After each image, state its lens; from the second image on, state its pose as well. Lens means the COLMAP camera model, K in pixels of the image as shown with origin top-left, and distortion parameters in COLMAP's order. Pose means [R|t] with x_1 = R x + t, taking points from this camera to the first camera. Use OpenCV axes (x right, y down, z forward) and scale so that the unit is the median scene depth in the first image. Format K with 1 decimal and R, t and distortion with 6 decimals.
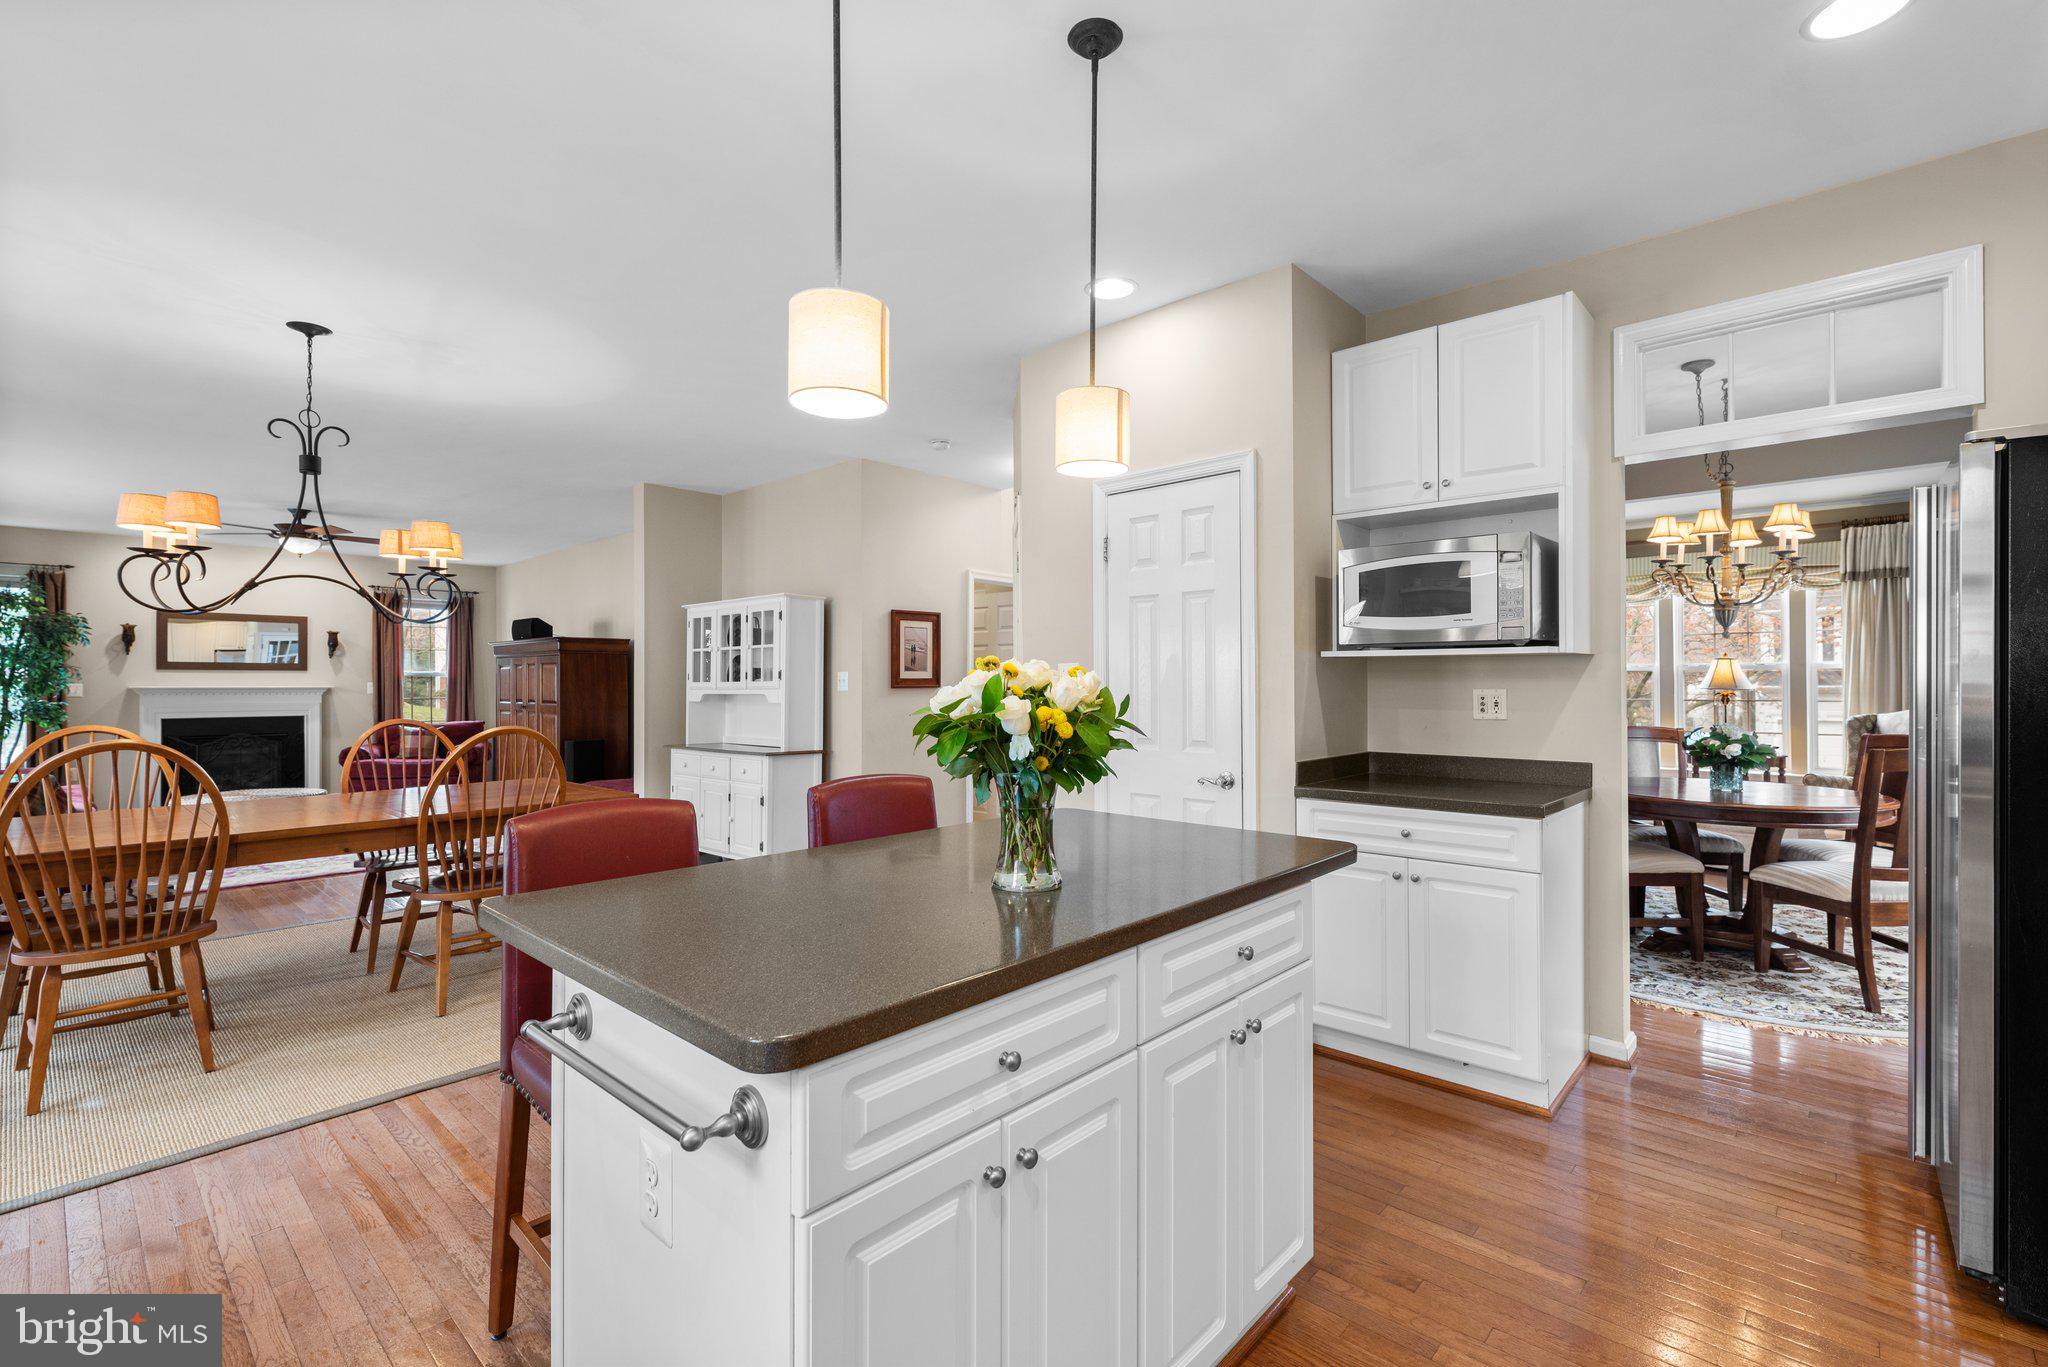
lens RADIAL K [[905.4, 0, 1034.5], [0, 905.4, 681.6], [0, 0, 1]] dist [0.002082, 0.000134]
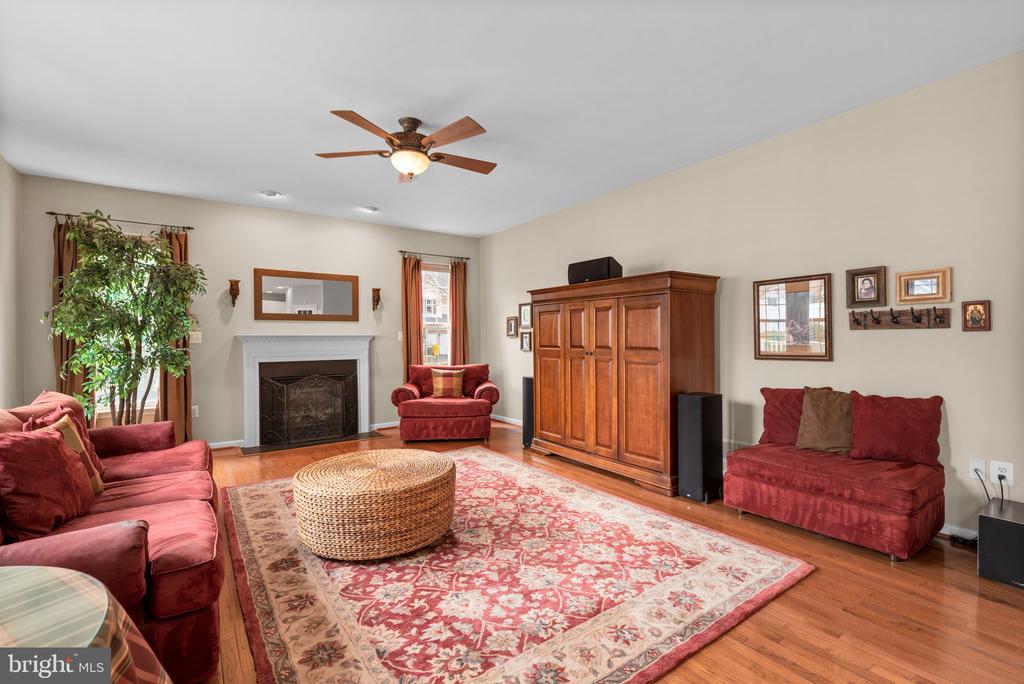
lens RADIAL K [[457.1, 0, 514.5], [0, 457.1, 343.6], [0, 0, 1]] dist [0.000109, 0.000164]
pose [[0.977266, -0.001459, -0.212011, -0.529493], [0.005046, 0.999853, 0.016379, 0.009406], [0.211956, -0.017077, 0.977130, 0.508816]]
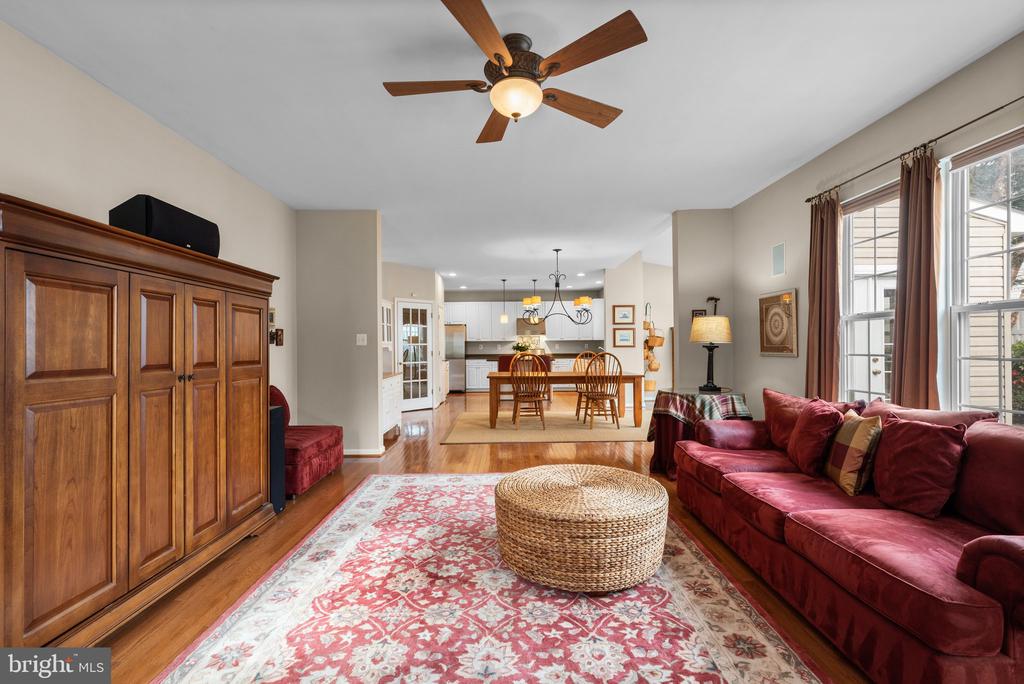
lens RADIAL K [[462.7, 0, 515.0], [0, 462.7, 345.0], [0, 0, 1]] dist [0.001801, 0.000161]
pose [[-0.681619, 0.008051, 0.731663, -0.876982], [0.007697, 0.999963, -0.003833, 0.011411], [-0.731667, 0.003019, -0.681656, 1.026504]]
